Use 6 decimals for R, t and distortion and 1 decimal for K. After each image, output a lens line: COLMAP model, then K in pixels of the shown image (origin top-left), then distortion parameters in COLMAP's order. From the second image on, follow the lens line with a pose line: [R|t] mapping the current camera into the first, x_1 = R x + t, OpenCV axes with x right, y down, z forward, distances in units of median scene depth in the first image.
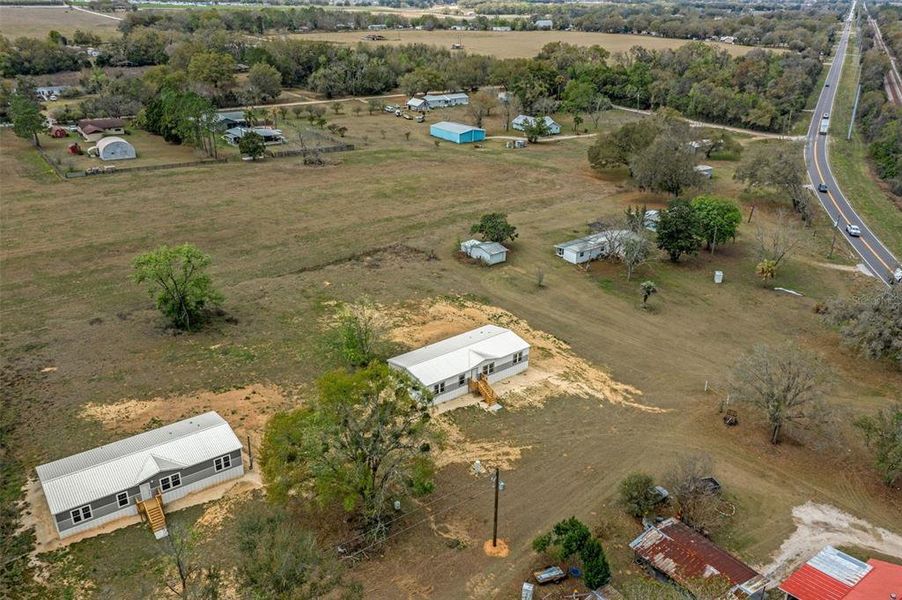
lens RADIAL K [[713.0, 0, 451.0], [0, 713.0, 300.0], [0, 0, 1]] dist [-0.002810, 0.027637]
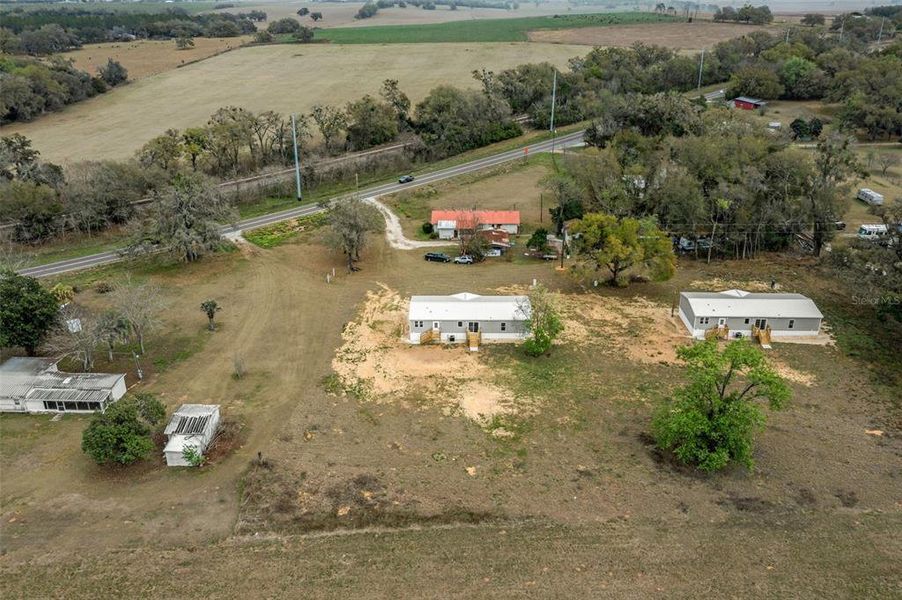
lens RADIAL K [[713.0, 0, 451.0], [0, 713.0, 300.0], [0, 0, 1]] dist [-0.002810, 0.027637]
pose [[-0.778297, -0.255980, 0.573348, -0.585498], [0.247503, 0.714122, 0.654807, -0.655255], [-0.577058, 0.651539, -0.492444, 1.519700]]
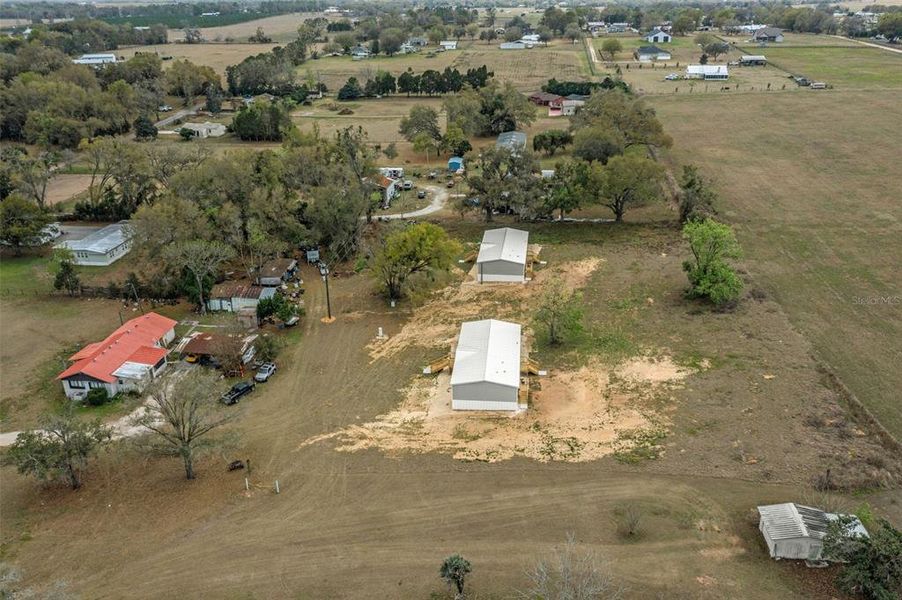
lens RADIAL K [[713.0, 0, 451.0], [0, 713.0, 300.0], [0, 0, 1]] dist [-0.002810, 0.027637]
pose [[-0.695197, 0.290567, -0.657474, 0.676880], [-0.278734, 0.734124, 0.619168, -0.578196], [0.662577, 0.613704, -0.429370, 1.319847]]
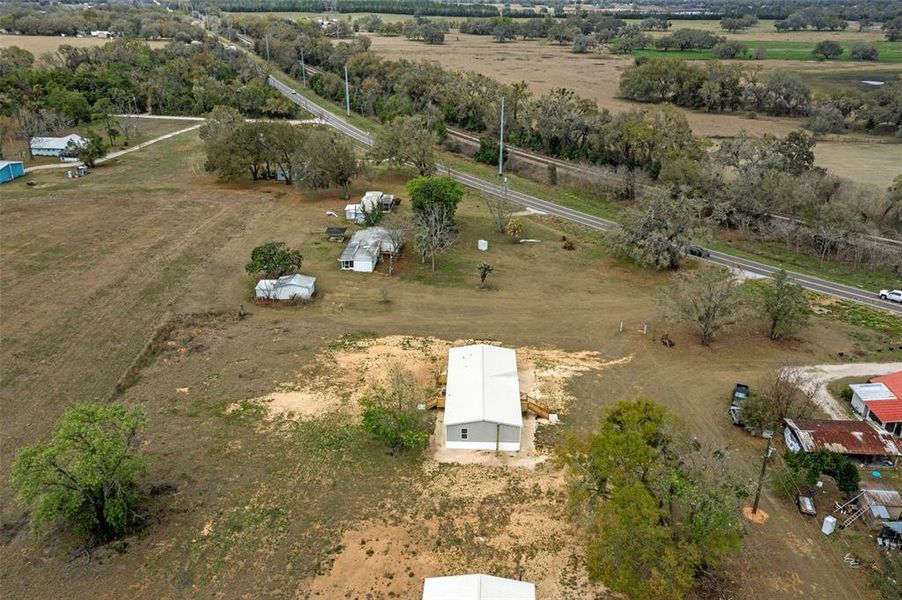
lens RADIAL K [[713.0, 0, 451.0], [0, 713.0, 300.0], [0, 0, 1]] dist [-0.002810, 0.027637]
pose [[0.645163, -0.310188, 0.698247, -0.591290], [0.304308, 0.942589, 0.137562, -0.156961], [-0.700829, 0.123733, 0.702516, 0.374389]]
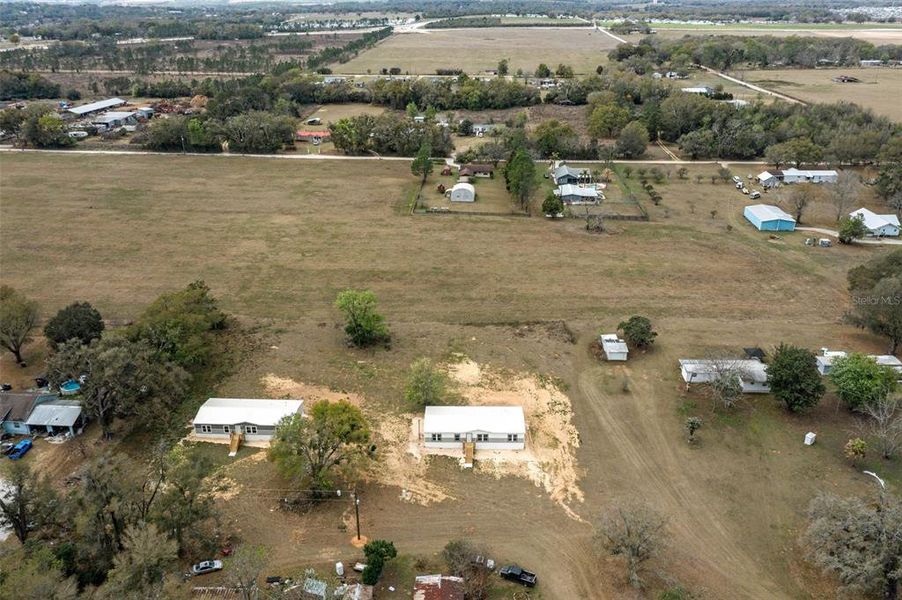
lens RADIAL K [[713.0, 0, 451.0], [0, 713.0, 300.0], [0, 0, 1]] dist [-0.002810, 0.027637]
pose [[0.772812, 0.237023, -0.588712, 0.702113], [-0.241772, 0.967643, 0.072208, -0.224992], [0.586778, 0.086531, 0.805111, -0.128478]]
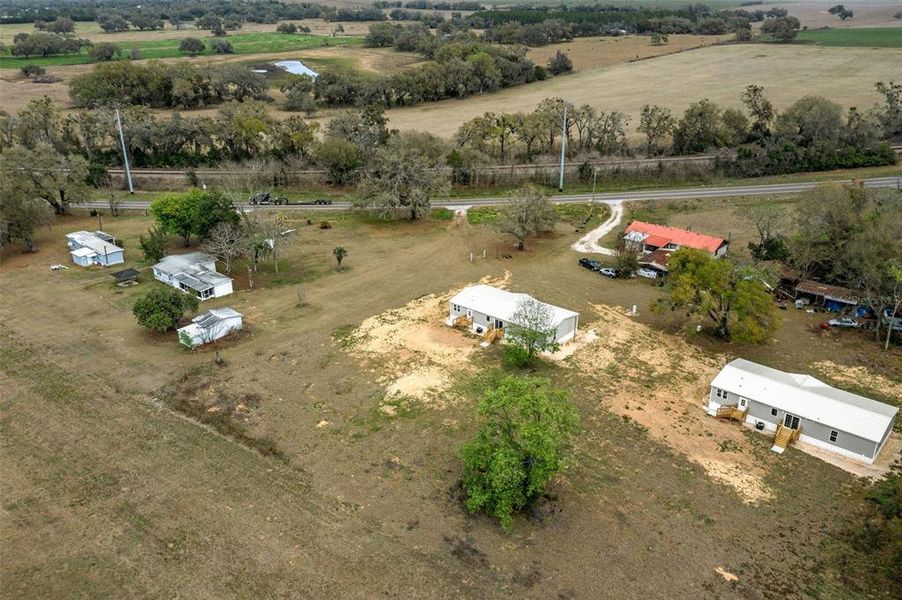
lens RADIAL K [[713.0, 0, 451.0], [0, 713.0, 300.0], [0, 0, 1]] dist [-0.002810, 0.027637]
pose [[-0.198502, -0.398122, 0.895598, -0.937966], [0.395151, 0.803714, 0.444859, -0.458126], [-0.896913, 0.442202, -0.002221, 1.056849]]
